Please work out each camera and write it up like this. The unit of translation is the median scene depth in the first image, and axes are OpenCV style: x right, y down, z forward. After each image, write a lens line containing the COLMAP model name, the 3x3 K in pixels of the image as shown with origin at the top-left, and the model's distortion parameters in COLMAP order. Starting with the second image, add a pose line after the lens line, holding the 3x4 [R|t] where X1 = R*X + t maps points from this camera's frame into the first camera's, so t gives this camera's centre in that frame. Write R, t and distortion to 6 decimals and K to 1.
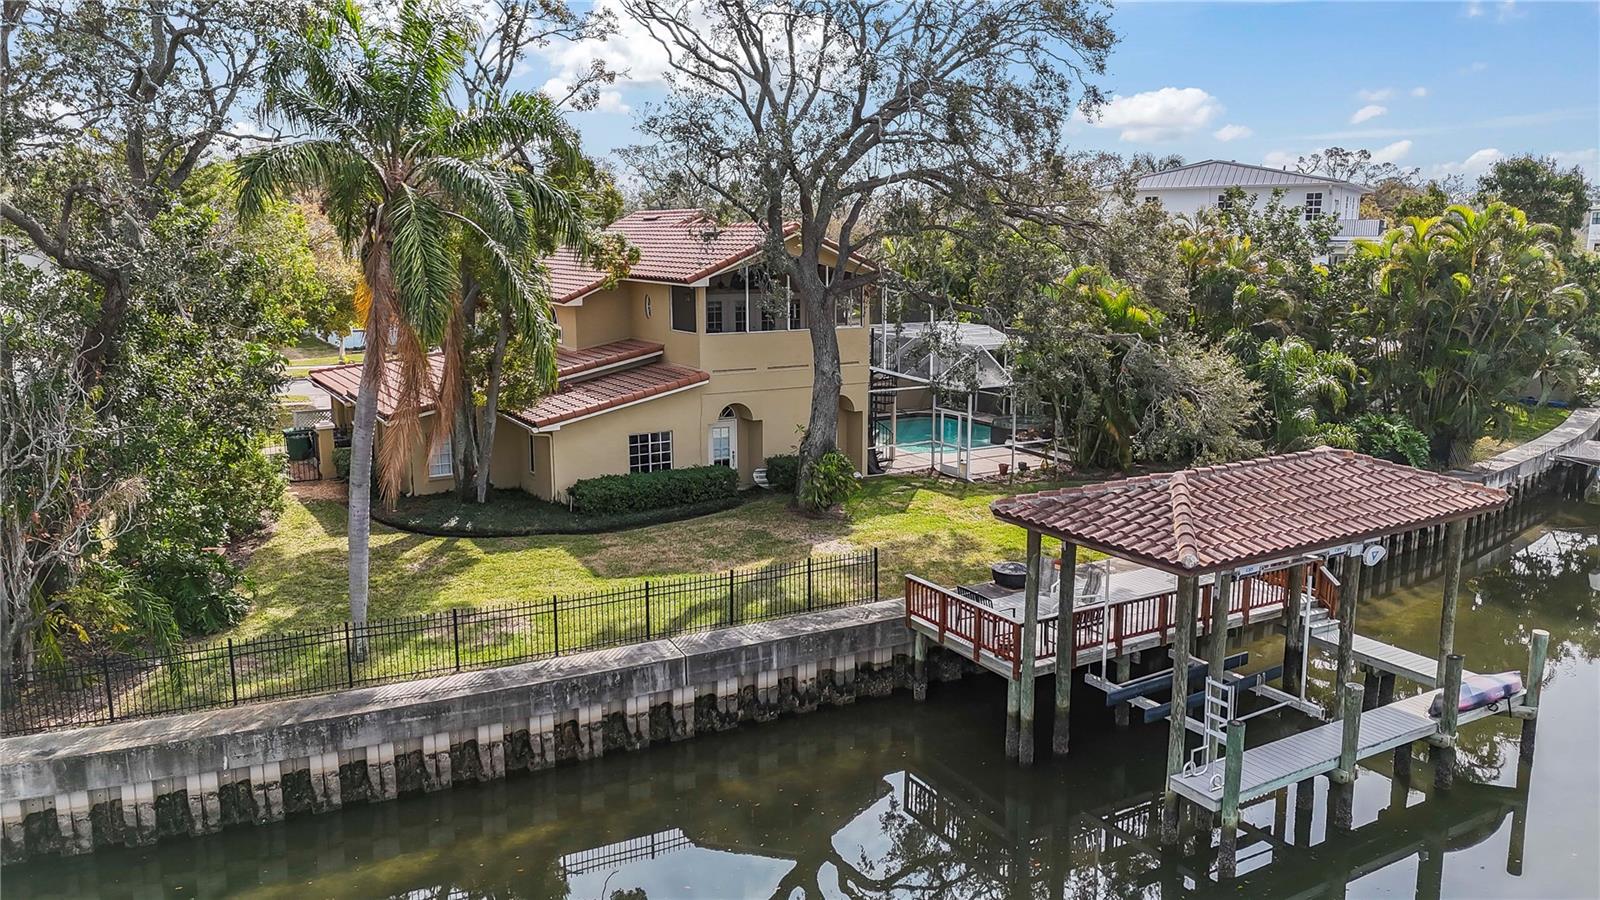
lens RADIAL K [[1166.6, 0, 800.0], [0, 1166.6, 450.0], [0, 0, 1]] dist [0.109854, -0.143944]
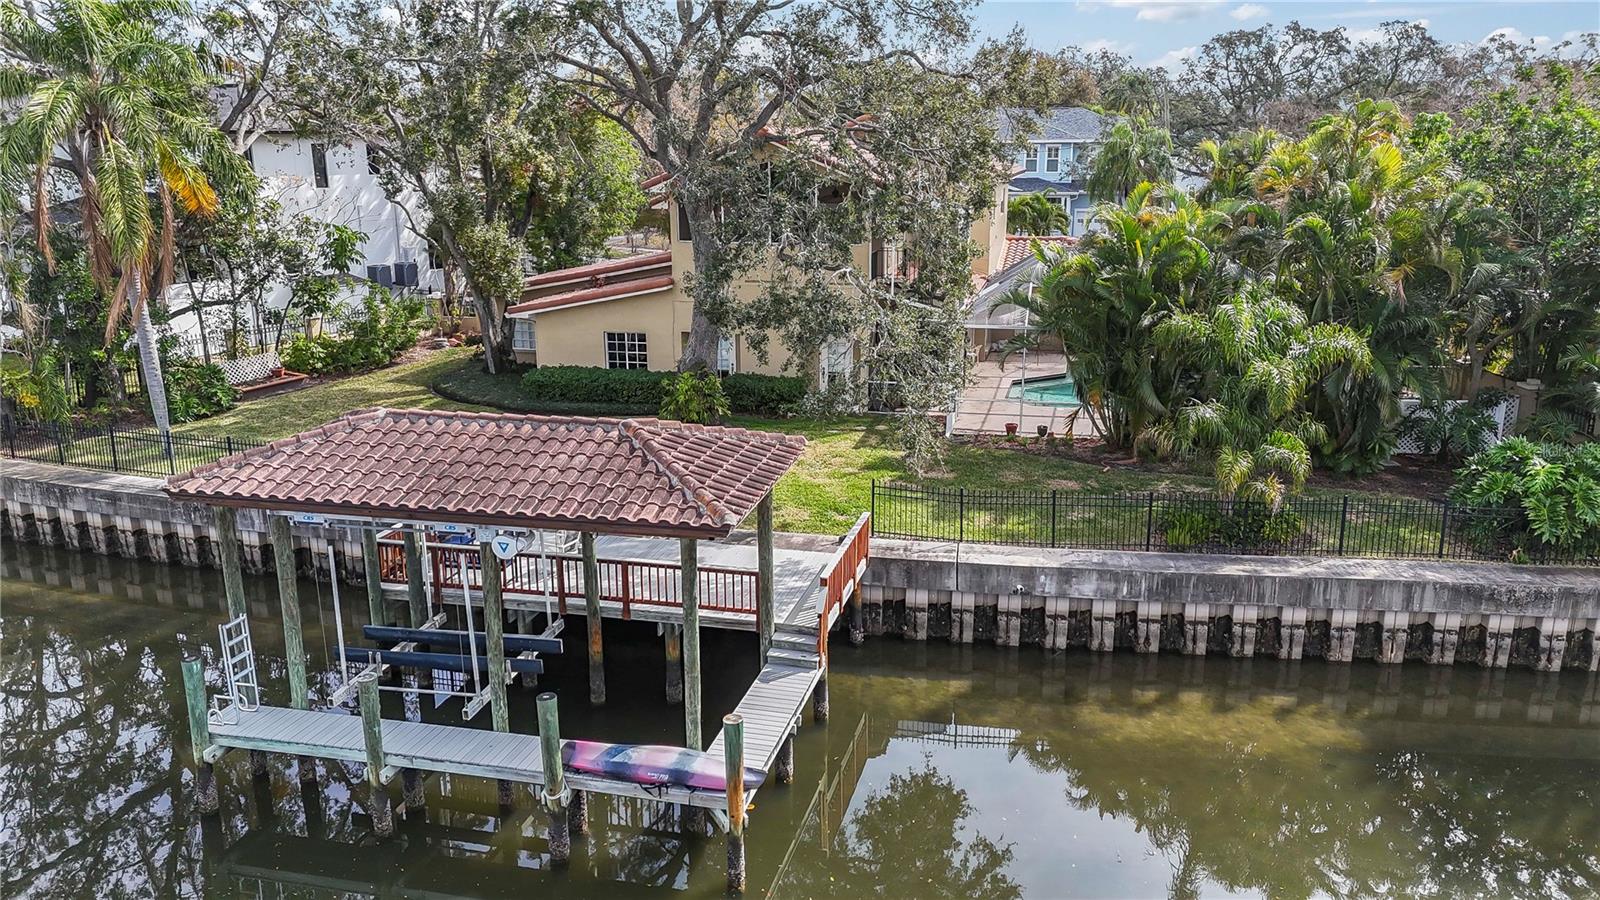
lens RADIAL K [[1166.6, 0, 800.0], [0, 1166.6, 450.0], [0, 0, 1]] dist [0.109854, -0.143944]
pose [[0.705869, 0.170691, -0.687469, 1.078689], [-0.117836, 0.985305, 0.123650, -0.087867], [0.698473, -0.006272, 0.715609, 0.523613]]
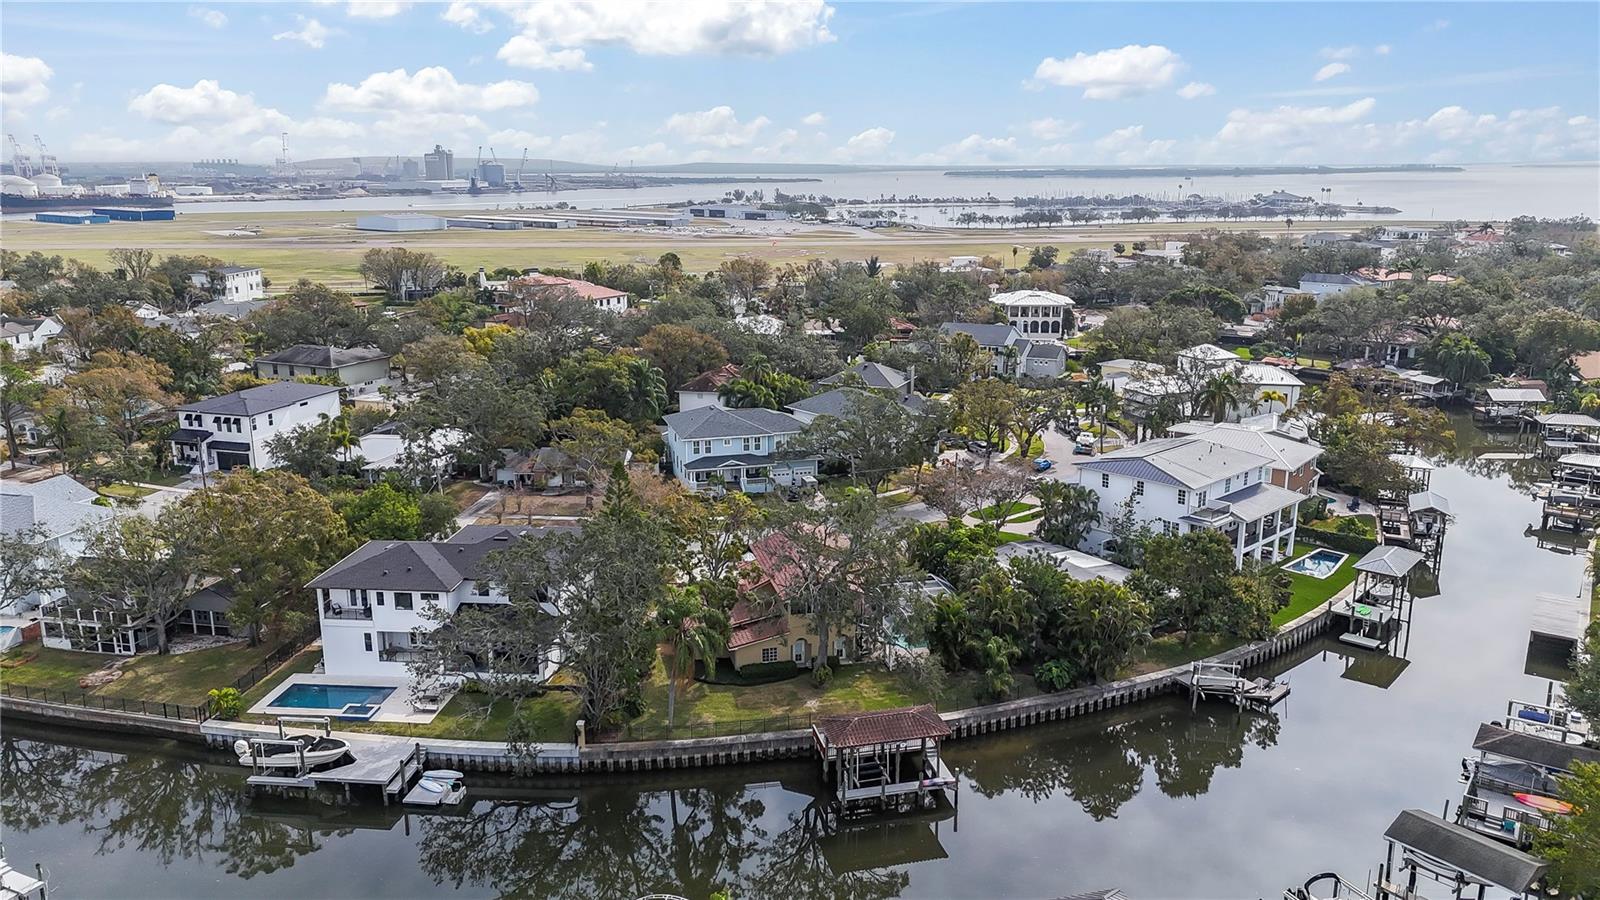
lens RADIAL K [[1166.6, 0, 800.0], [0, 1166.6, 450.0], [0, 0, 1]] dist [0.109854, -0.143944]
pose [[0.954181, 0.070922, -0.290705, 1.127668], [-0.053189, 0.996235, 0.068466, -1.058009], [0.294466, -0.049867, 0.954360, -2.598580]]
